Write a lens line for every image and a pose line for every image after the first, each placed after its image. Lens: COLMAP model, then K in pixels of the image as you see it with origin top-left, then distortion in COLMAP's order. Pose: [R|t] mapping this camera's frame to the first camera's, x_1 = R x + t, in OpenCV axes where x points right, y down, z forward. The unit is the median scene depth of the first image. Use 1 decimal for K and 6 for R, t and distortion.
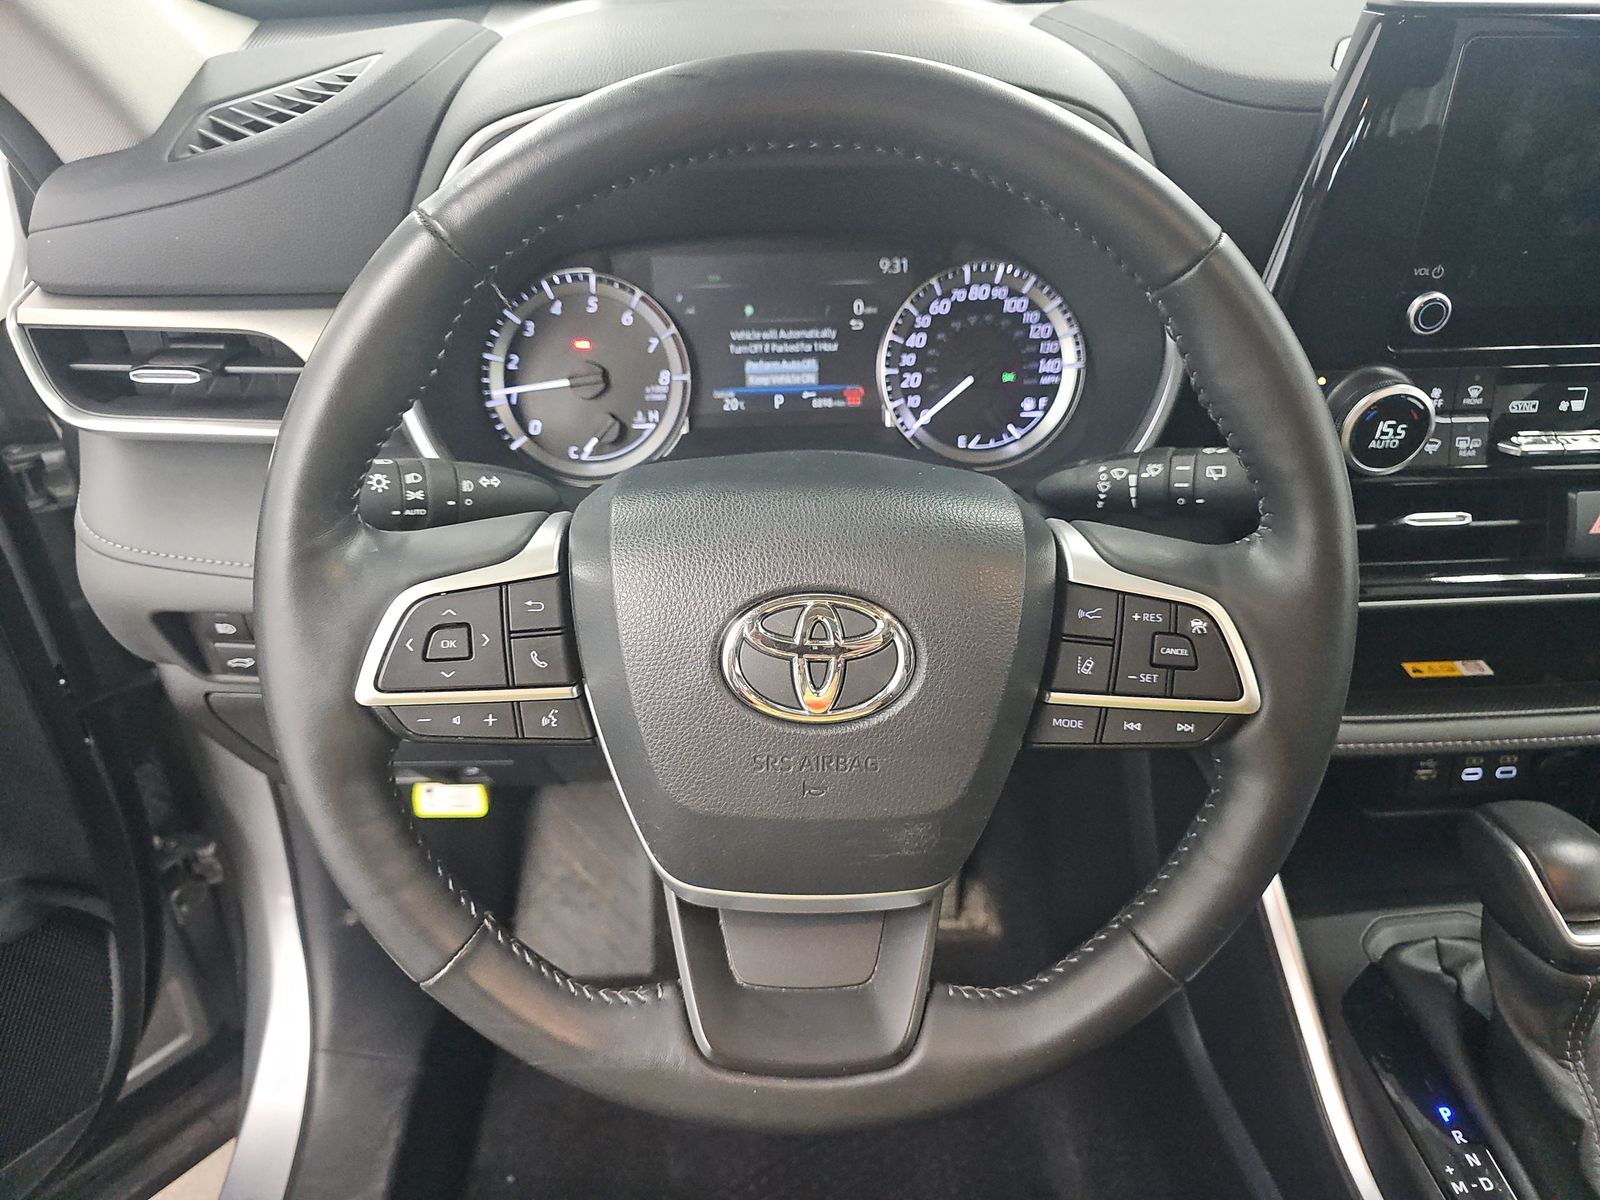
lens RADIAL K [[1090.0, 0, 800.0], [0, 1090.0, 600.0], [0, 0, 1]] dist [0.055644, -0.091138]
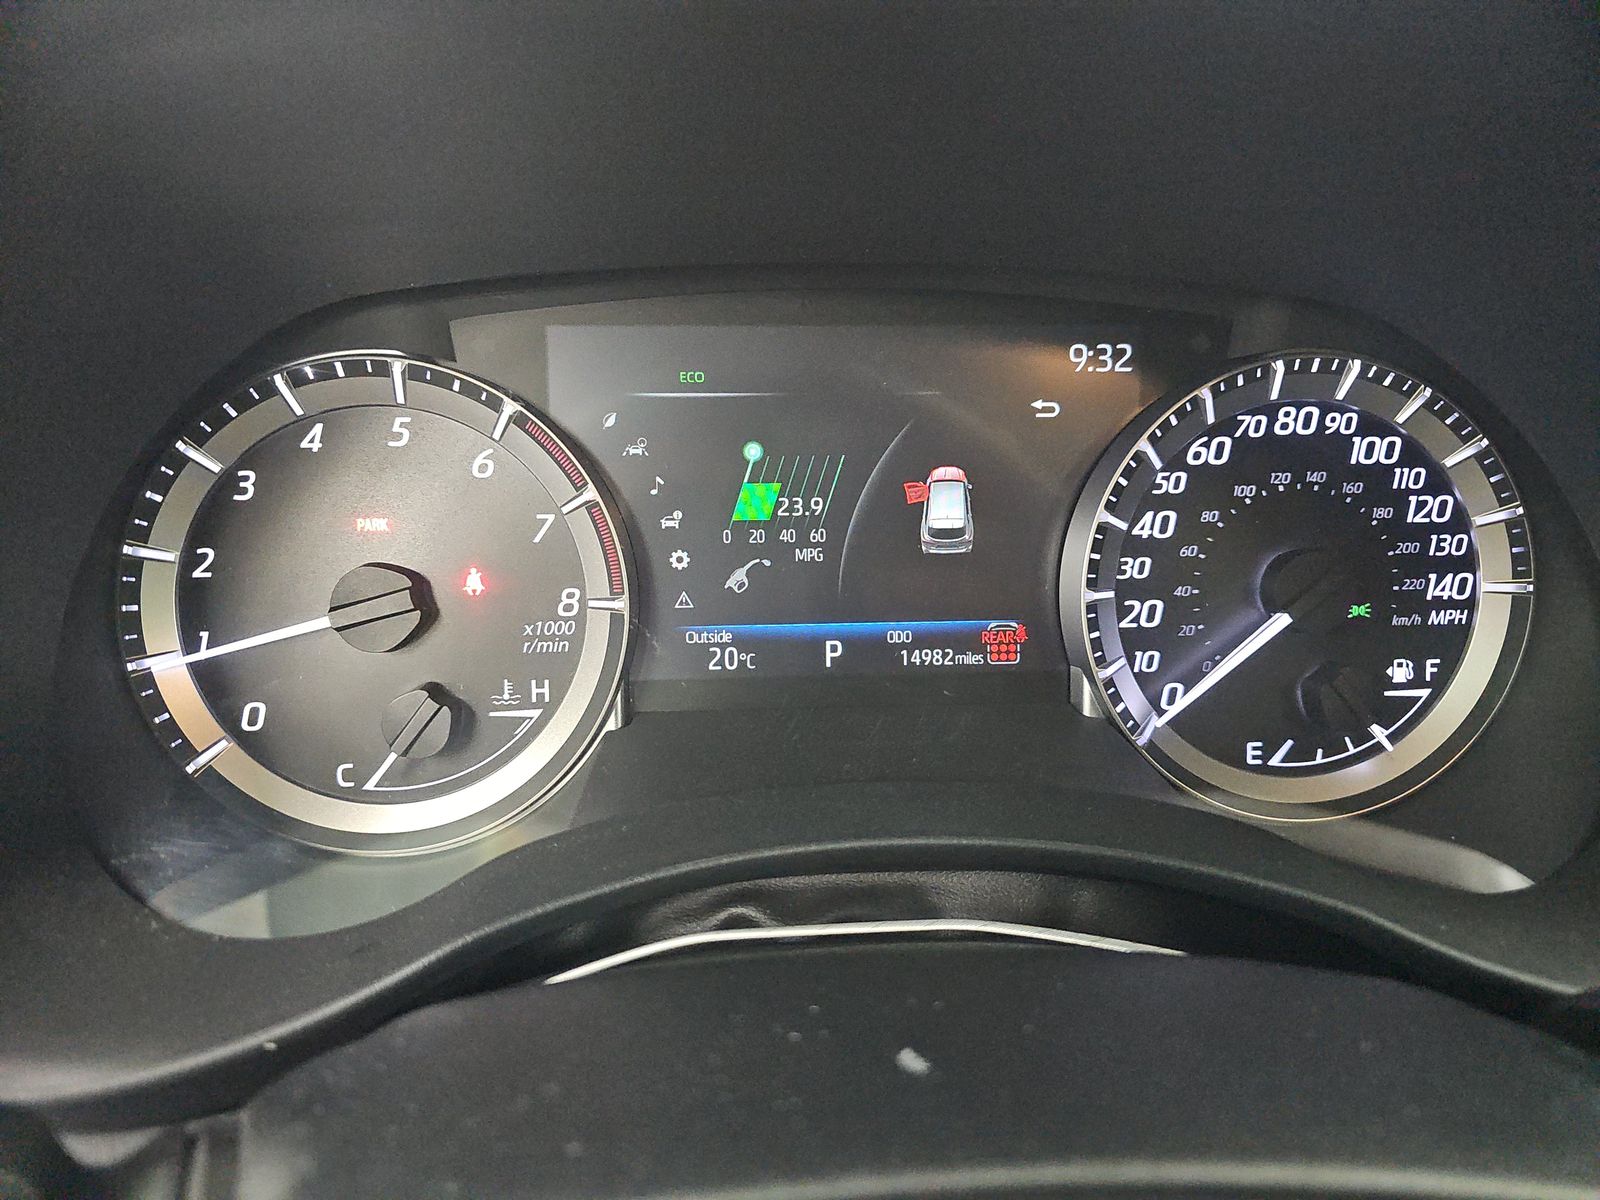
lens RADIAL K [[1068.3, 0, 800.0], [0, 1068.3, 600.0], [0, 0, 1]] dist [-0.007106, -0.002344]
pose [[0.999584, 0.013935, 0.025270, -0.045054], [-0.010818, 0.992771, -0.119533, -0.156364], [-0.026753, 0.119210, 0.992509, 0.589656]]
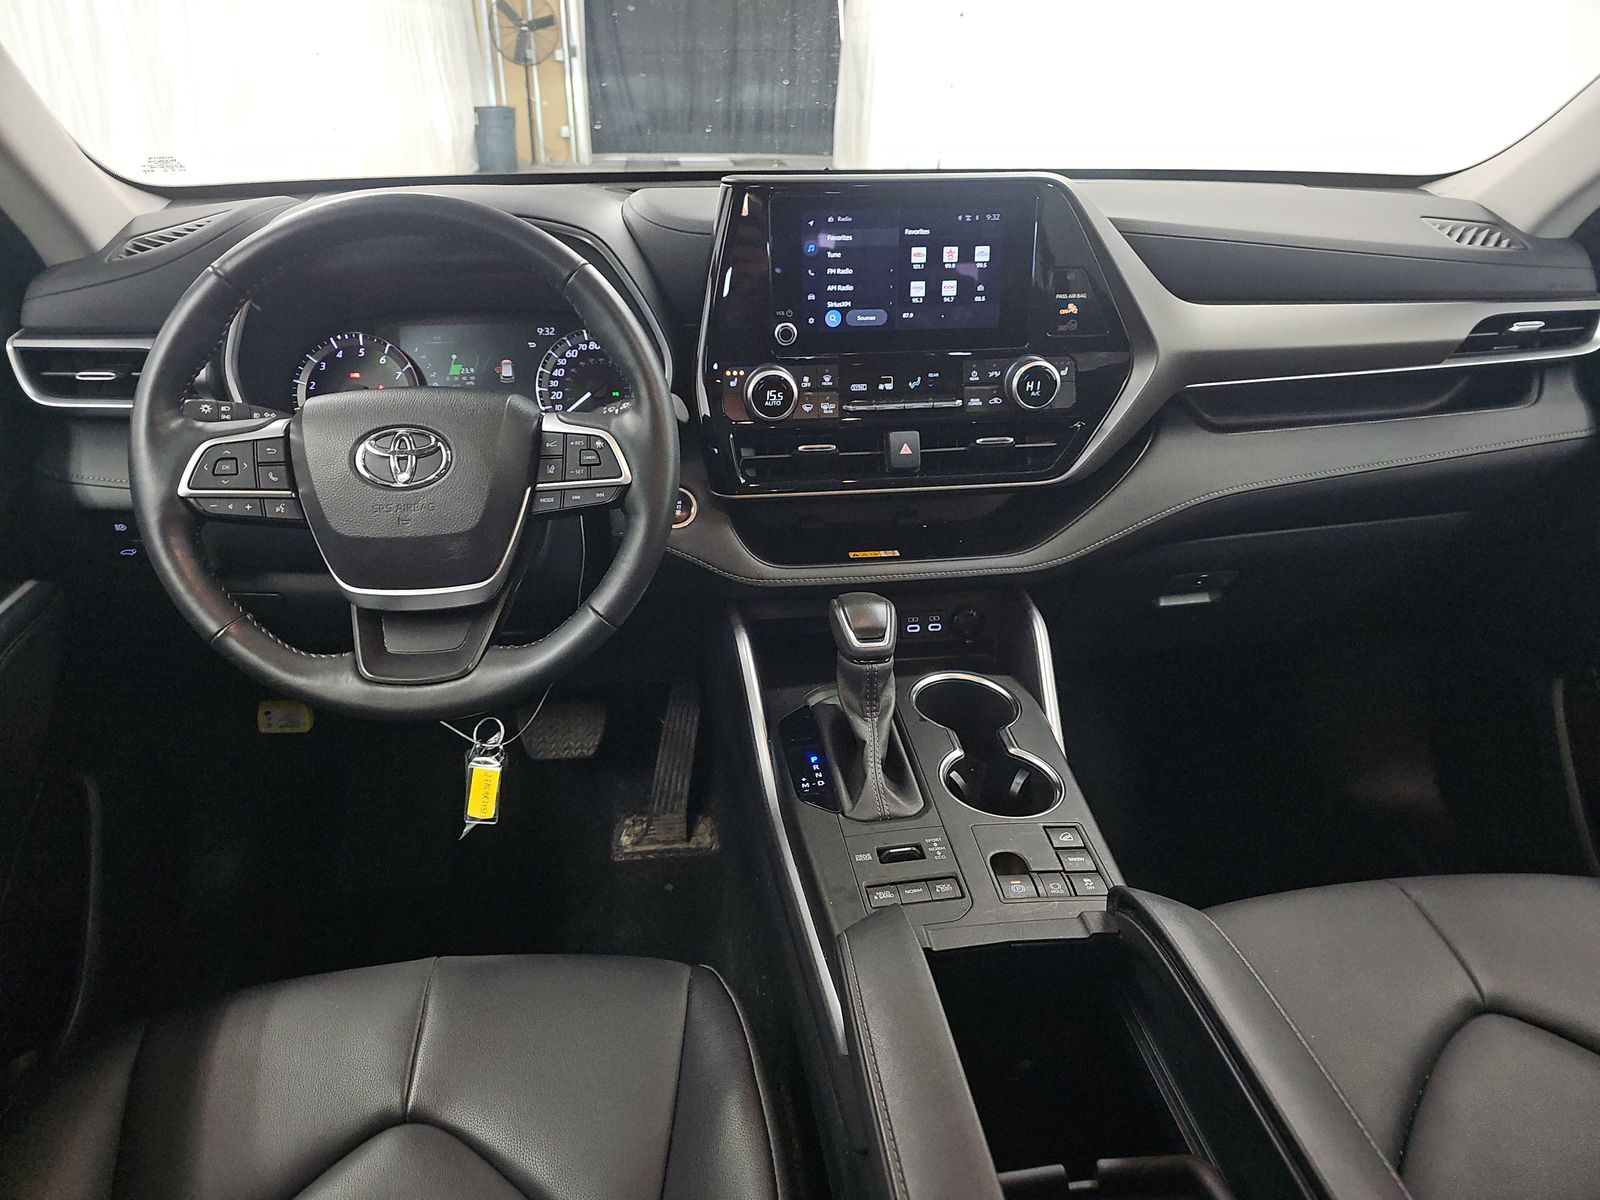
lens RADIAL K [[1105.1, 0, 839.1], [0, 1105.1, 595.0], [0, 0, 1]] dist [0.002918, 0.002270]
pose [[0.997426, -0.021307, 0.068468, 0.418791], [0.033592, 0.982421, -0.183629, 0.435230], [-0.063352, 0.185457, 0.980608, -0.652856]]
